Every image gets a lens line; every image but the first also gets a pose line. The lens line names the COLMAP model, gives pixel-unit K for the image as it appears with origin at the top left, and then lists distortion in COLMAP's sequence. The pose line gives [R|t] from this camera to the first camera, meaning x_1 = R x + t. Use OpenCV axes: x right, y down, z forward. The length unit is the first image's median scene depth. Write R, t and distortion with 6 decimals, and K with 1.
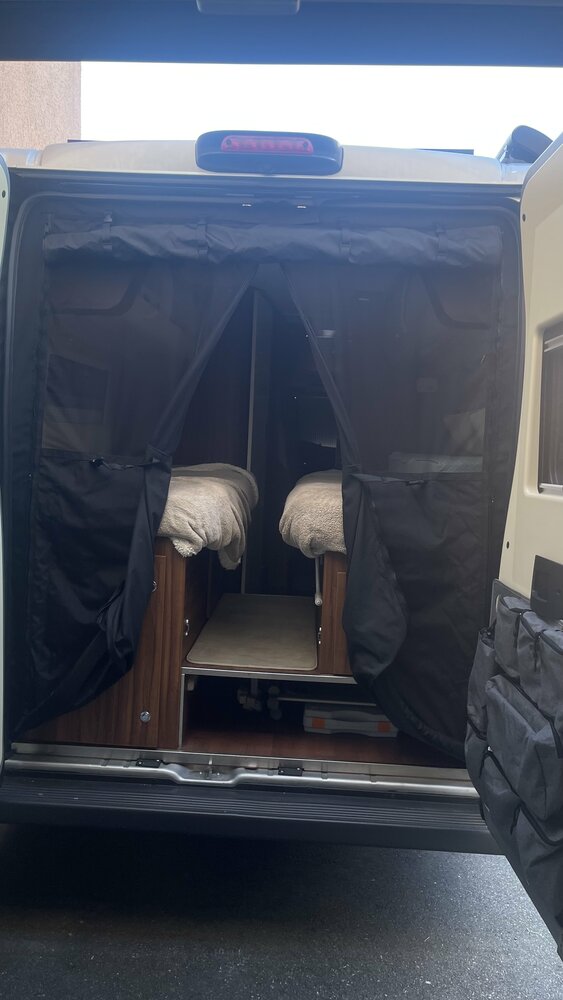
lens RADIAL K [[743.6, 0, 279.3], [0, 743.6, 493.4], [0, 0, 1]] dist [0.077956, -0.101441]
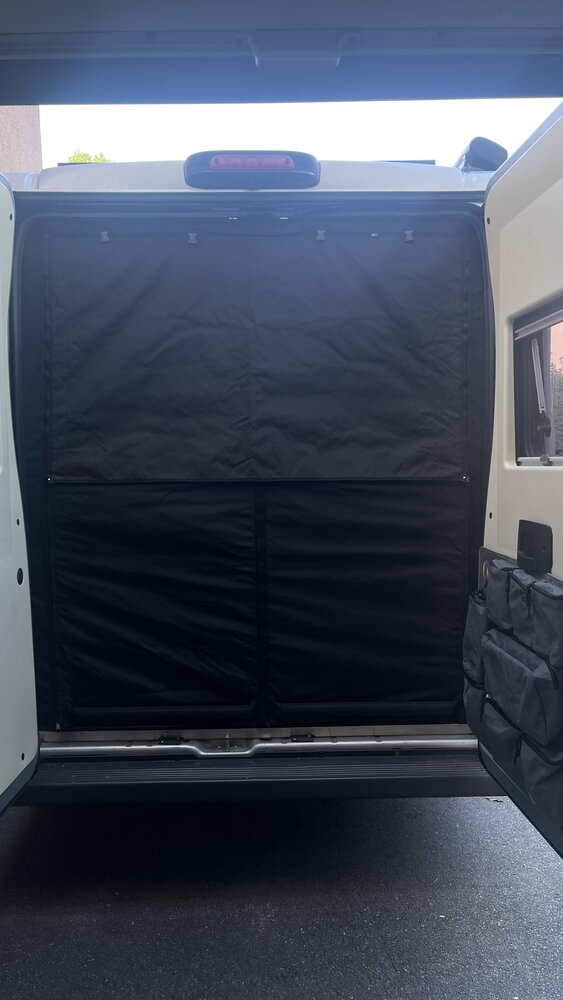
lens RADIAL K [[740.1, 0, 275.9], [0, 740.1, 500.0], [0, 0, 1]] dist [0.061274, -0.066269]
pose [[0.996595, -0.059072, 0.057522, -0.068584], [0.058947, 0.998254, 0.003864, 0.020756], [-0.057650, -0.000460, 0.998337, -0.077189]]
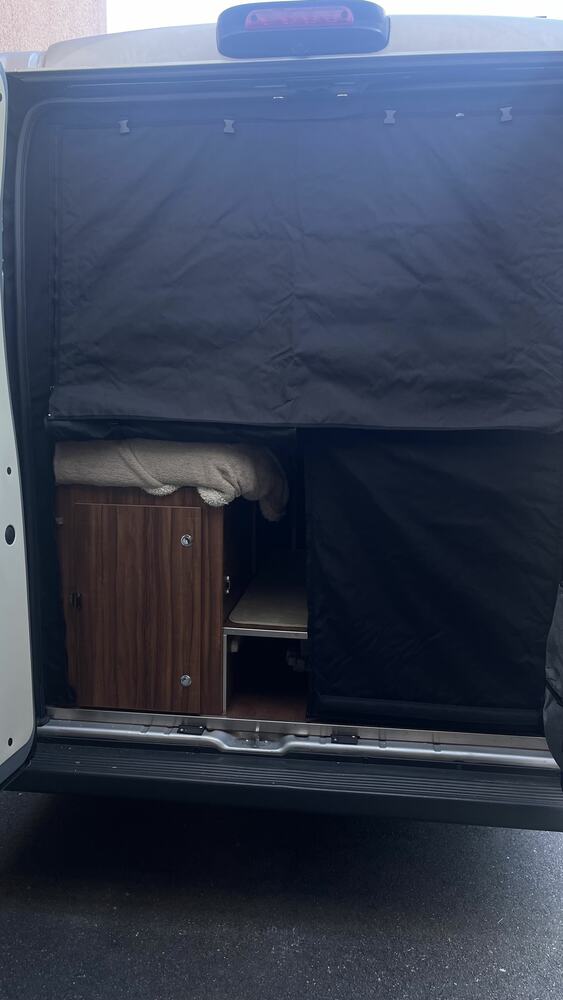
lens RADIAL K [[742.8, 0, 278.6], [0, 742.8, 502.2], [0, 0, 1]] dist [0.062647, -0.071012]
pose [[0.996533, -0.023753, -0.079733, 0.014832], [0.028645, 0.997740, 0.060781, 0.027070], [0.078109, -0.062855, 0.994961, 0.114114]]
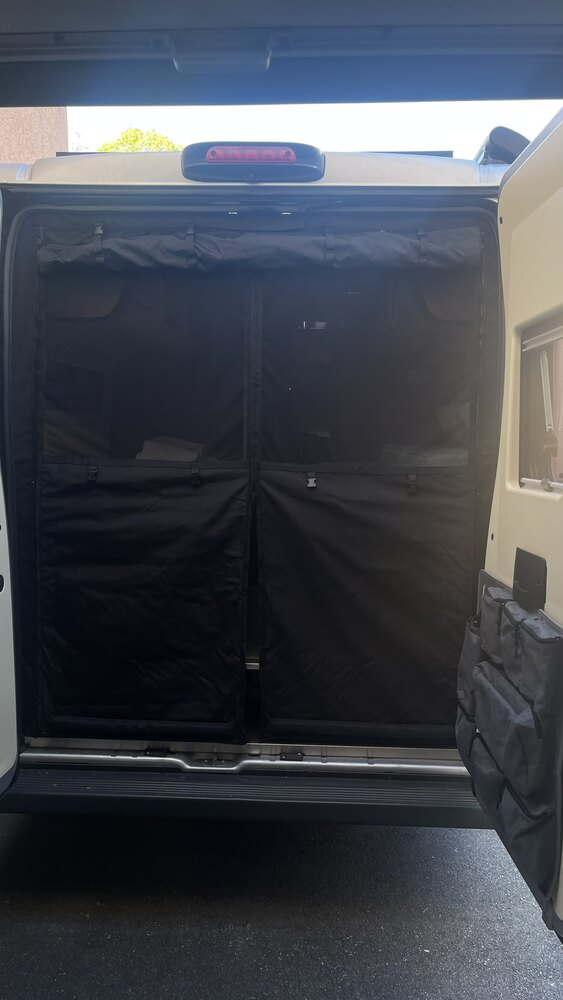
lens RADIAL K [[742.8, 0, 278.6], [0, 742.8, 502.2], [0, 0, 1]] dist [0.062647, -0.071012]
pose [[0.999568, -0.029380, -0.000636, 0.008099], [0.029385, 0.999124, 0.029805, -0.017485], [-0.000240, -0.029811, 0.999556, -0.036240]]
